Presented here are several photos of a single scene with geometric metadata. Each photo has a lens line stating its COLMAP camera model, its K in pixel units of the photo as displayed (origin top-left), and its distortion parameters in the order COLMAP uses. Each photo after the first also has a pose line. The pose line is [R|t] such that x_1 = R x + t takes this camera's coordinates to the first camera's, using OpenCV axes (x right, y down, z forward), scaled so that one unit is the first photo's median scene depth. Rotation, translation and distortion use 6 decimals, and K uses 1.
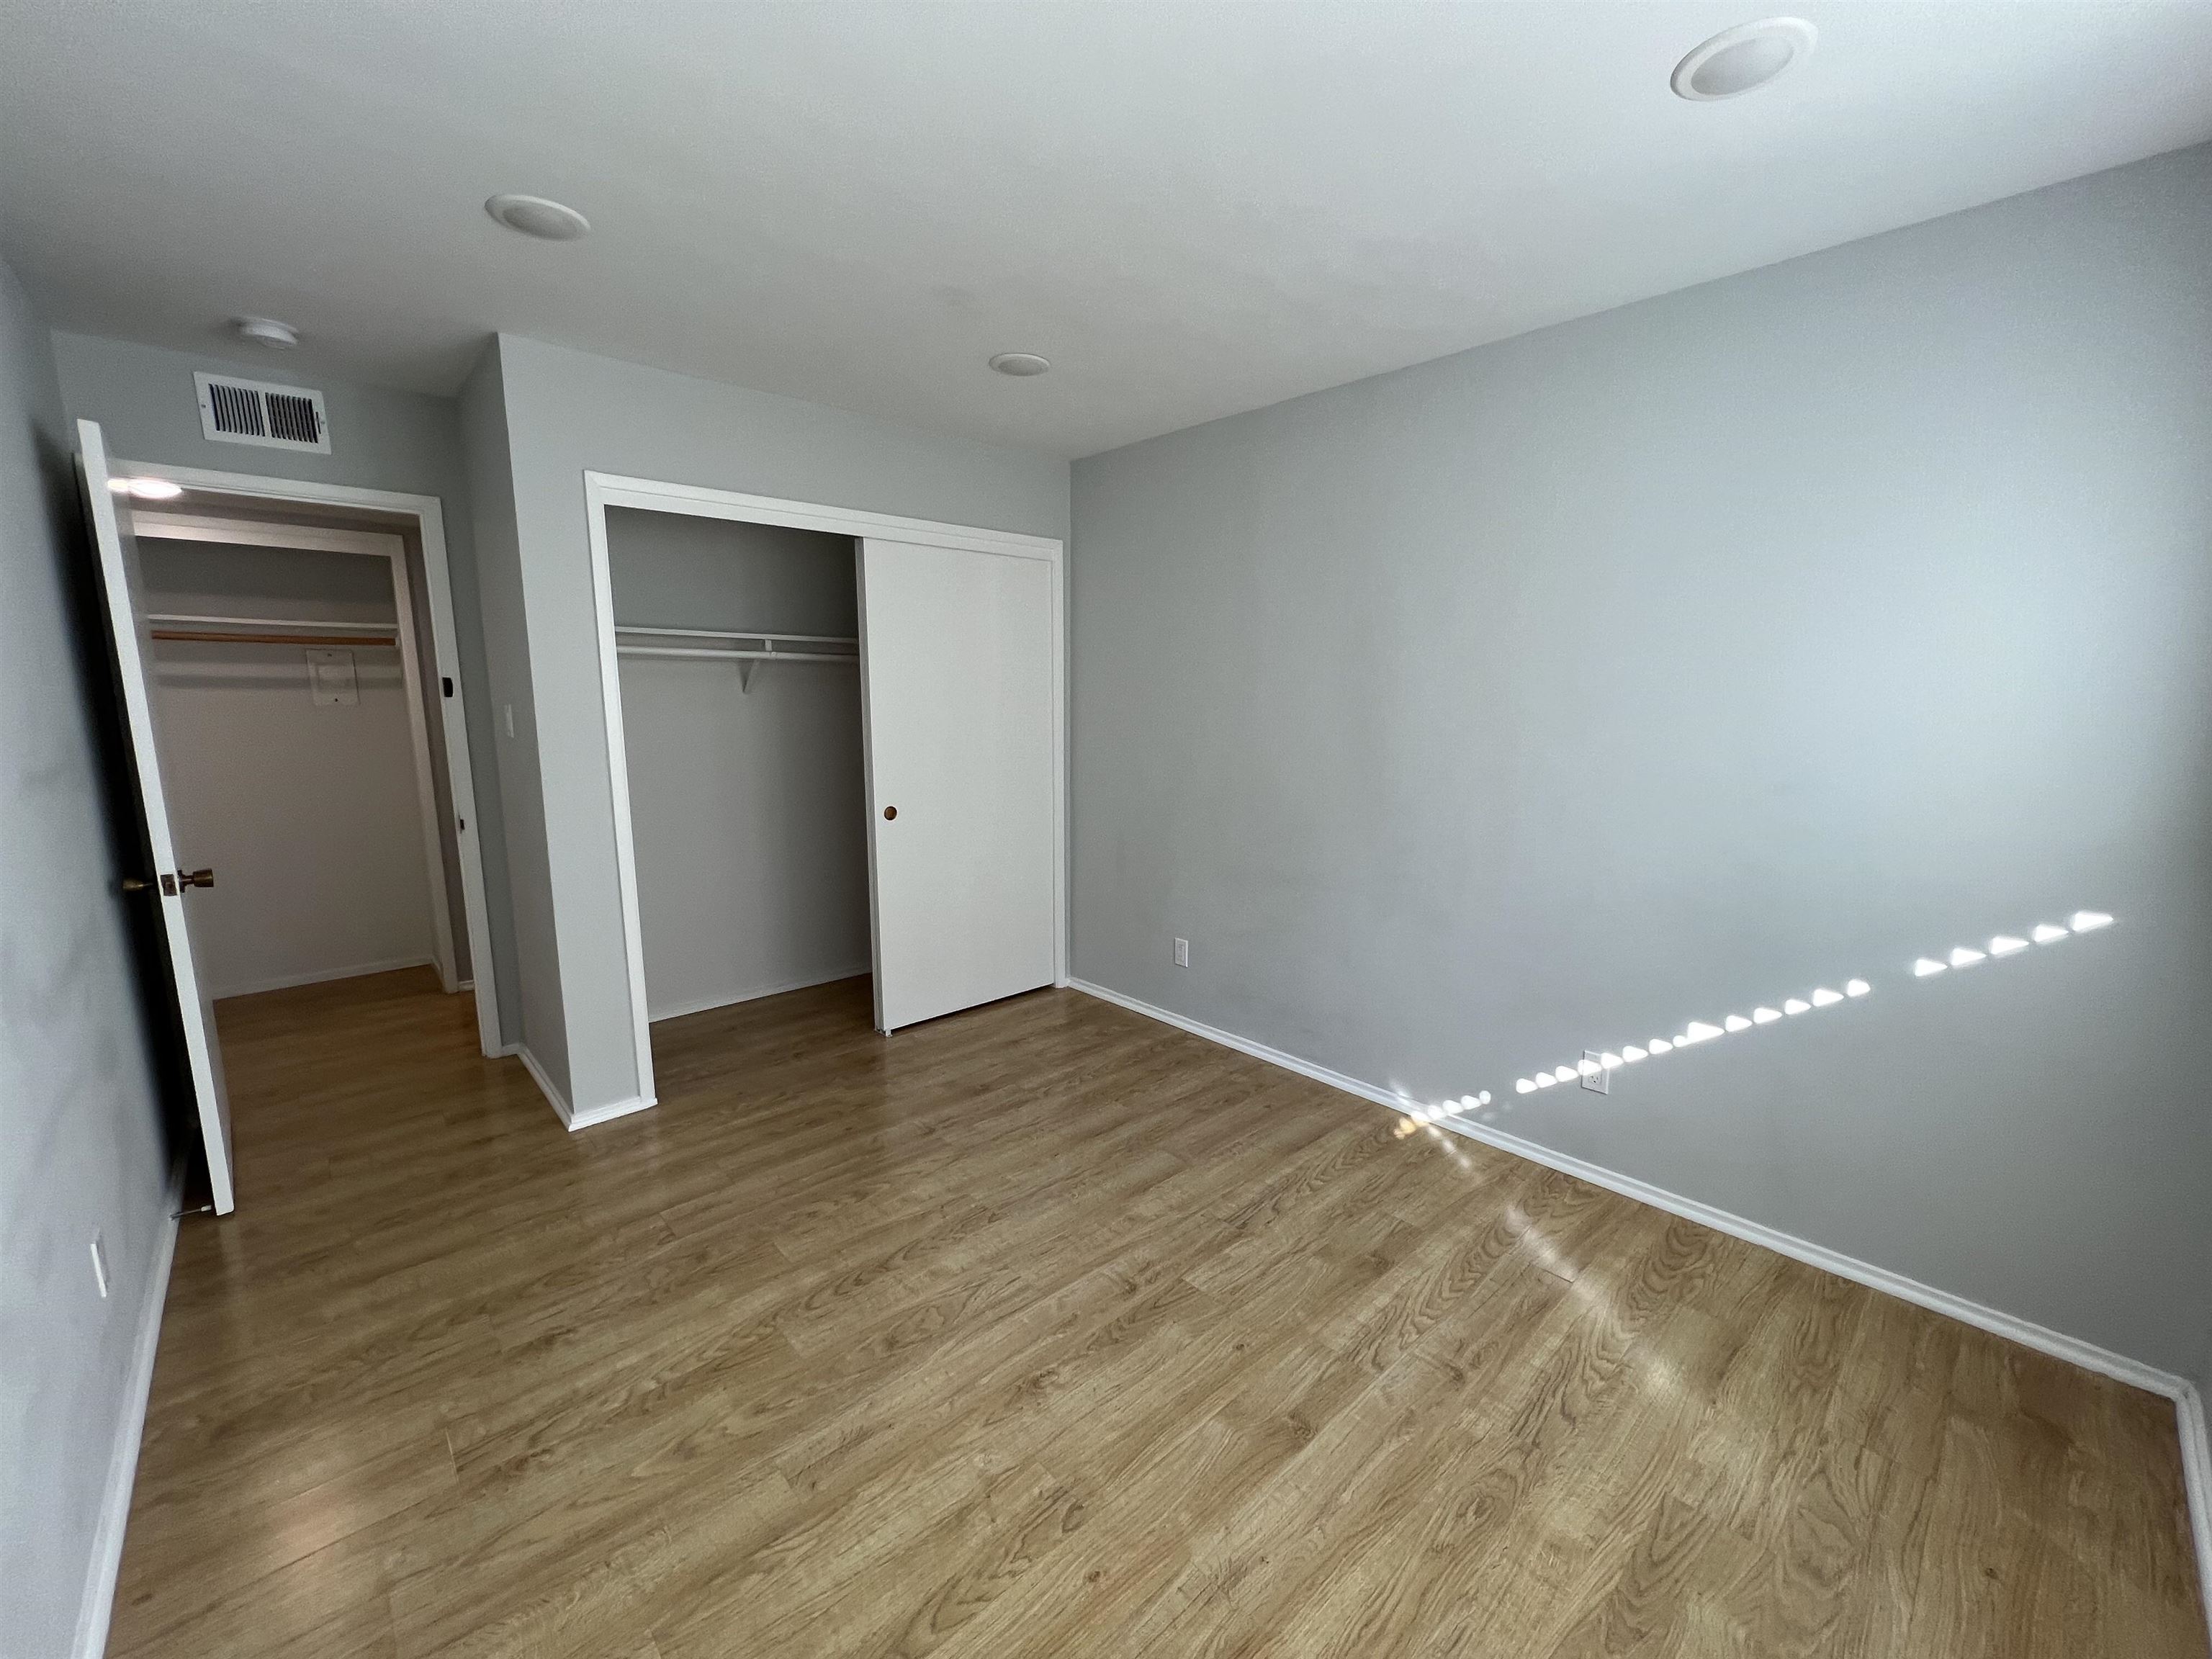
lens RADIAL K [[892.7, 0, 1106.0], [0, 892.7, 829.5], [0, 0, 1]] dist [0.003114, -0.000241]
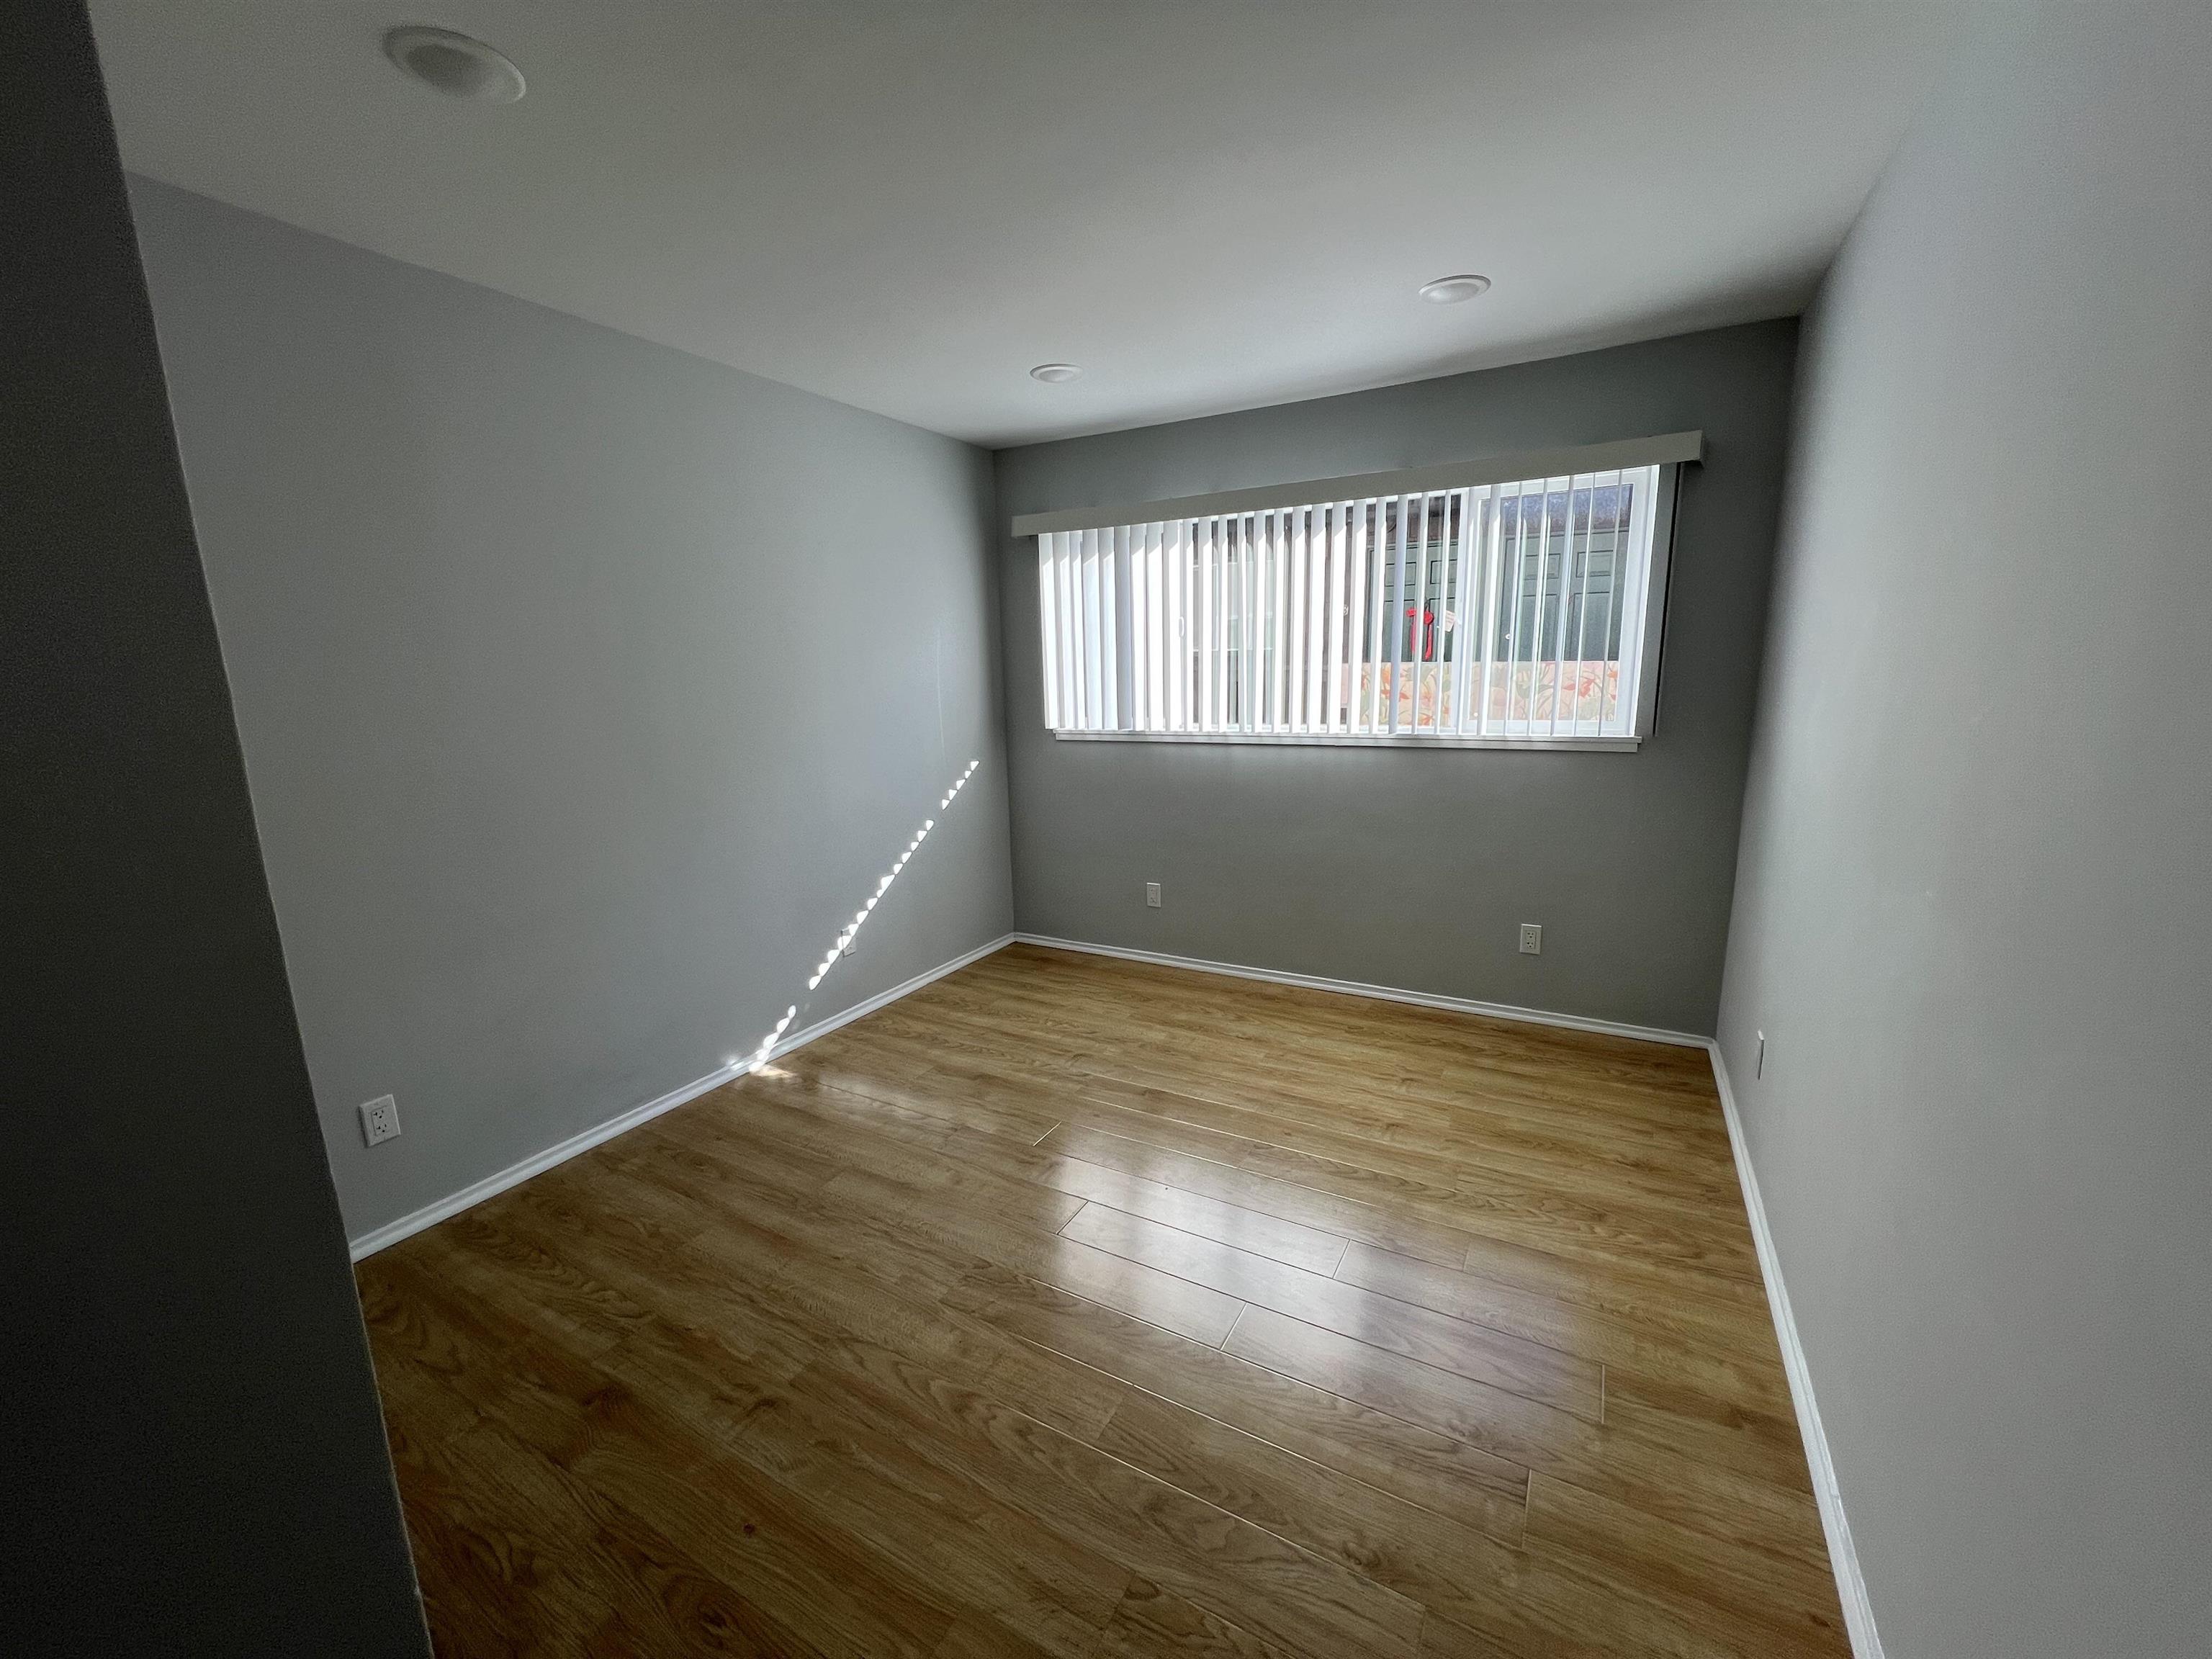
lens RADIAL K [[892.7, 0, 1106.0], [0, 892.7, 829.5], [0, 0, 1]] dist [0.003114, -0.000241]
pose [[-0.312303, -0.168637, 0.934895, -0.884473], [0.169020, 0.958553, 0.229366, -0.154344], [-0.934826, 0.229647, -0.270856, 0.988811]]
